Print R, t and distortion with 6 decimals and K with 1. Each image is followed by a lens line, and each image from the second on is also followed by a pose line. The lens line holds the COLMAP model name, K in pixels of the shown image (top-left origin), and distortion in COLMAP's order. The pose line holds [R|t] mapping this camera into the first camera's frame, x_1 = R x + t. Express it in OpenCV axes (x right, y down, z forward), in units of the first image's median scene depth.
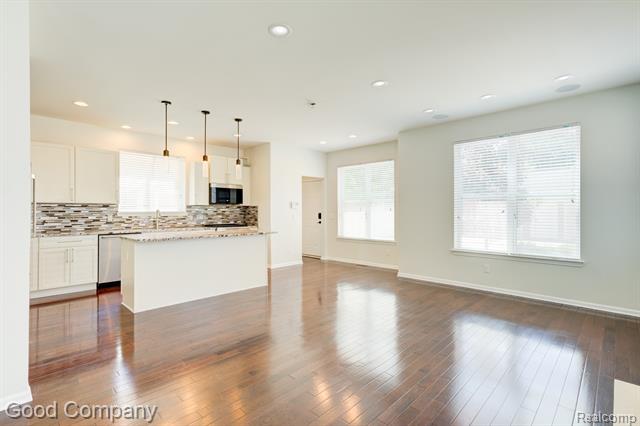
lens RADIAL K [[306.6, 0, 320.1], [0, 306.6, 212.1], [0, 0, 1]] dist [0.011724, 0.005861]
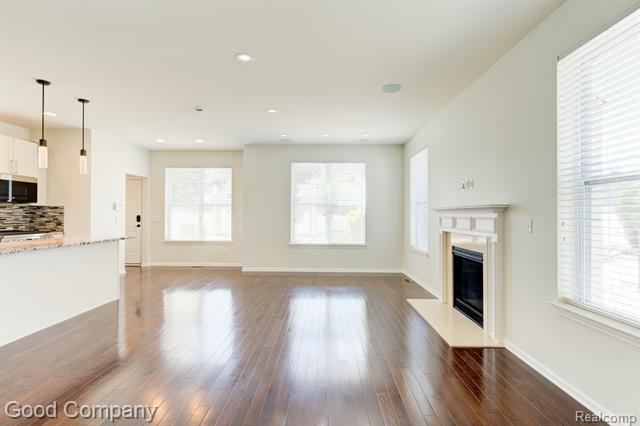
lens RADIAL K [[306.6, 0, 318.5], [0, 306.6, 209.7], [0, 0, 1]] dist [0.011724, 0.005861]
pose [[0.735684, 0.014642, 0.677166, -0.270588], [-0.003283, 0.999832, -0.018052, 0.000892], [-0.677317, 0.011058, 0.735609, -0.021494]]
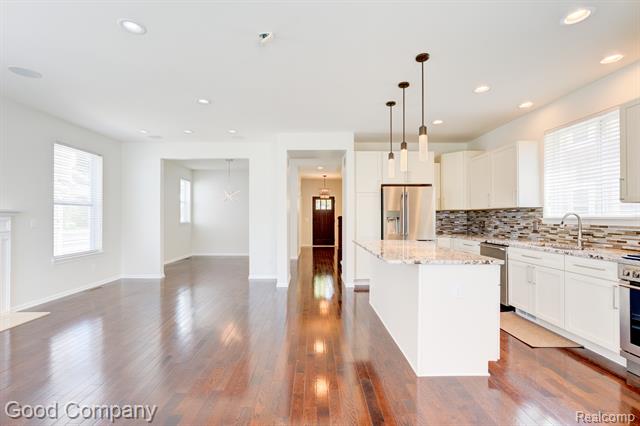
lens RADIAL K [[295.6, 0, 316.9], [0, 295.6, 213.0], [0, 0, 1]] dist [-0.000176, 0.006120]
pose [[-0.687053, -0.016106, -0.726428, 0.199119], [-0.013217, 0.999866, -0.009667, 0.002240], [0.726487, 0.002960, -0.687174, 0.916497]]
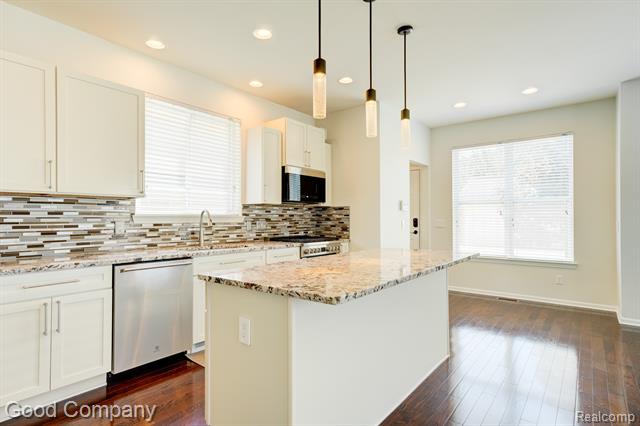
lens RADIAL K [[337.1, 0, 320.8], [0, 337.1, 215.6], [0, 0, 1]] dist [0.016762, 0.001304]
pose [[0.993856, 0.001152, 0.110679, -0.348021], [-0.000004, 0.999946, -0.010372, 0.005644], [-0.110685, 0.010307, 0.993802, 0.350854]]
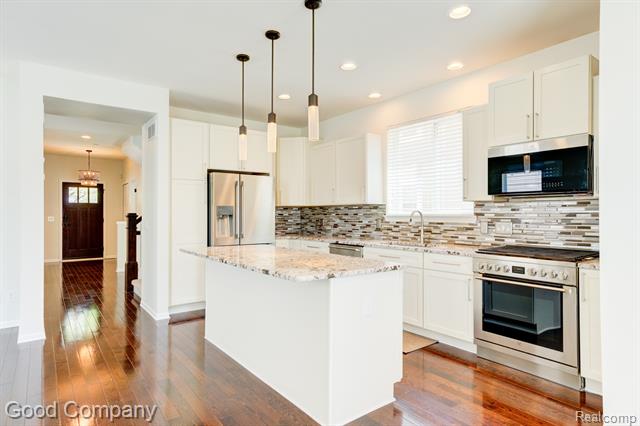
lens RADIAL K [[366.4, 0, 316.4], [0, 366.4, 210.7], [0, 0, 1]] dist [0.013660, 0.004909]
pose [[-0.124788, -0.016802, -0.992041, 0.182258], [-0.012544, 0.999803, -0.015355, 0.004028], [0.992104, 0.010528, -0.124974, 0.791964]]
